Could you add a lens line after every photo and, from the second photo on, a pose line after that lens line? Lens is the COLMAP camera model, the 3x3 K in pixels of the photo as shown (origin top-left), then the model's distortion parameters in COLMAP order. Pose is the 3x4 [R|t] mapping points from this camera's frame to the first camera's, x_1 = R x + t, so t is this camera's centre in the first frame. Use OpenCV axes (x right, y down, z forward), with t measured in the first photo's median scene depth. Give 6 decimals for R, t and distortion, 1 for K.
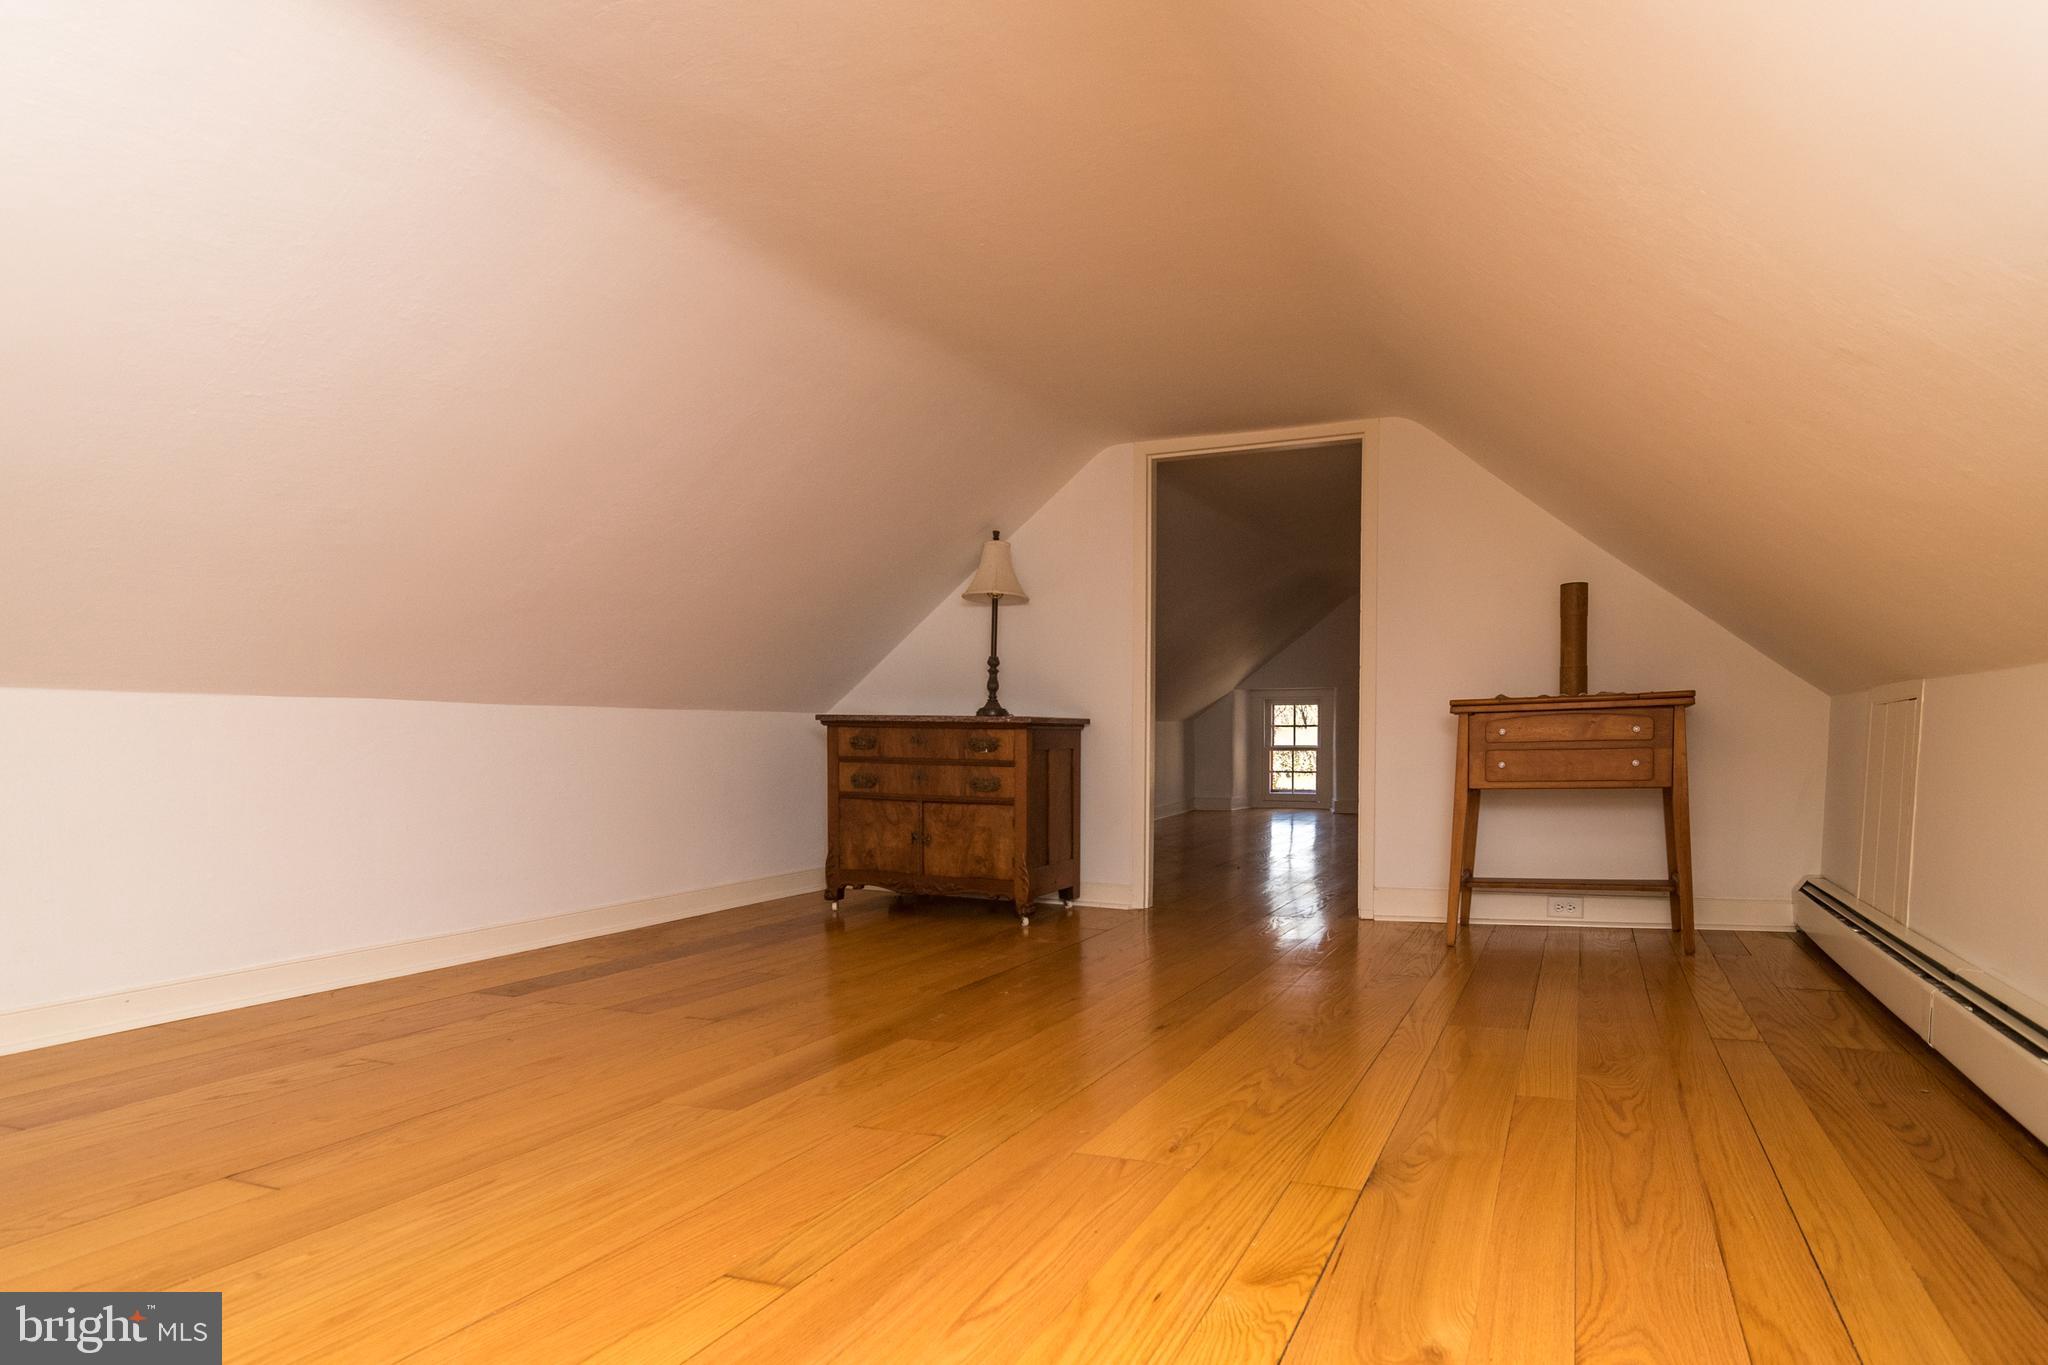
lens RADIAL K [[982.2, 0, 1026.0], [0, 982.2, 766.9], [0, 0, 1]] dist [-0.001945, -0.000271]
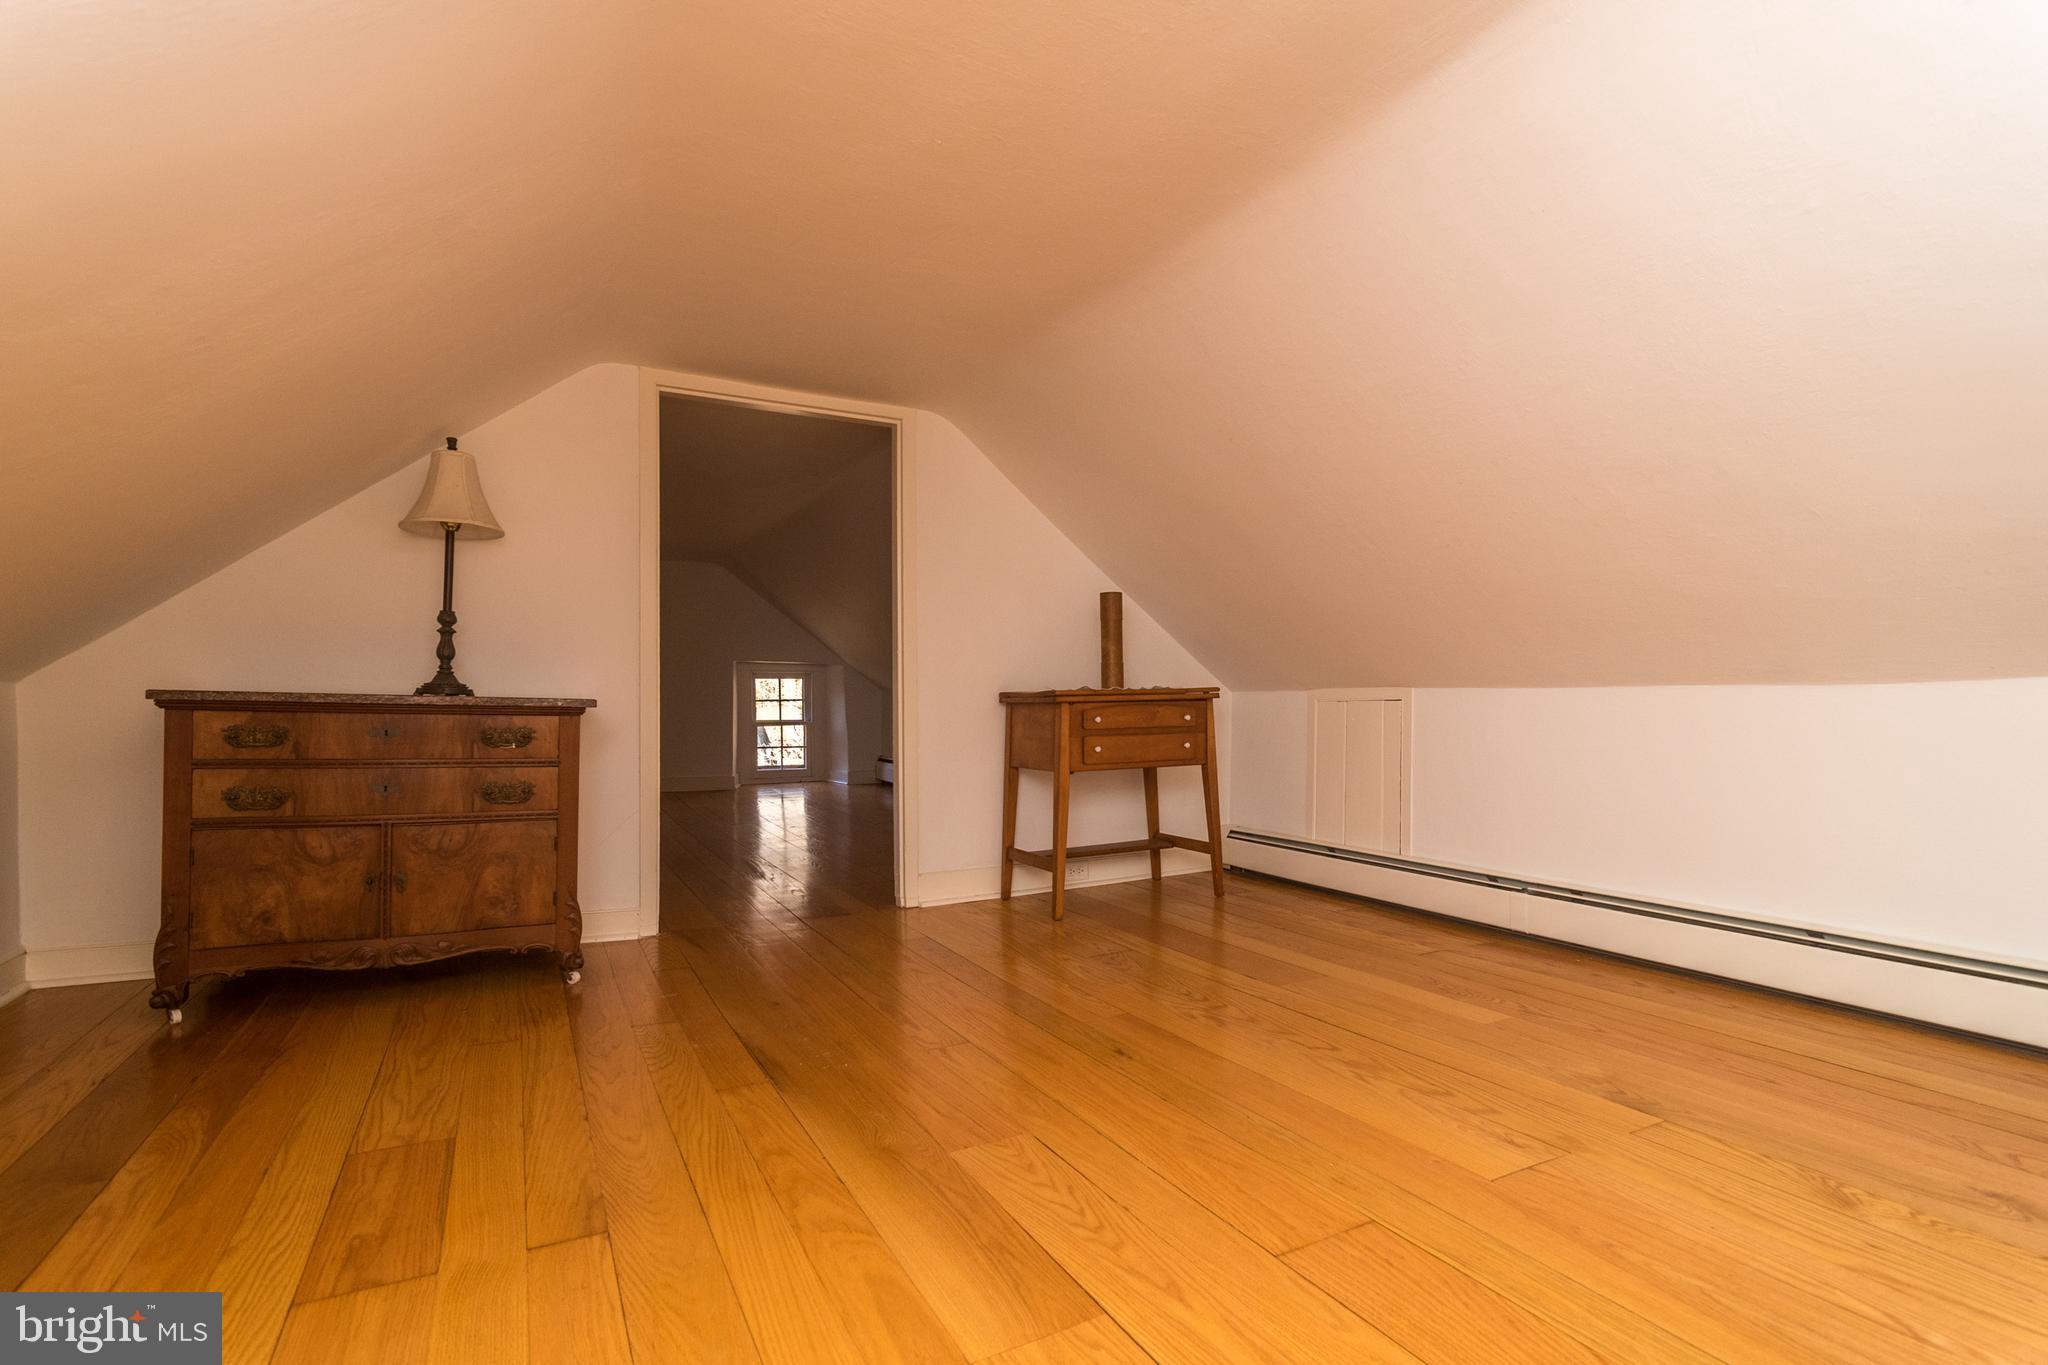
lens RADIAL K [[1021.6, 0, 1024.0], [0, 1021.6, 682.5], [0, 0, 1]] dist [-0.001484, -0.000124]
pose [[0.662734, 0.021995, 0.748532, -0.334717], [0.020482, 0.998662, -0.047478, -0.018486], [-0.748575, 0.046796, 0.661397, 0.217841]]
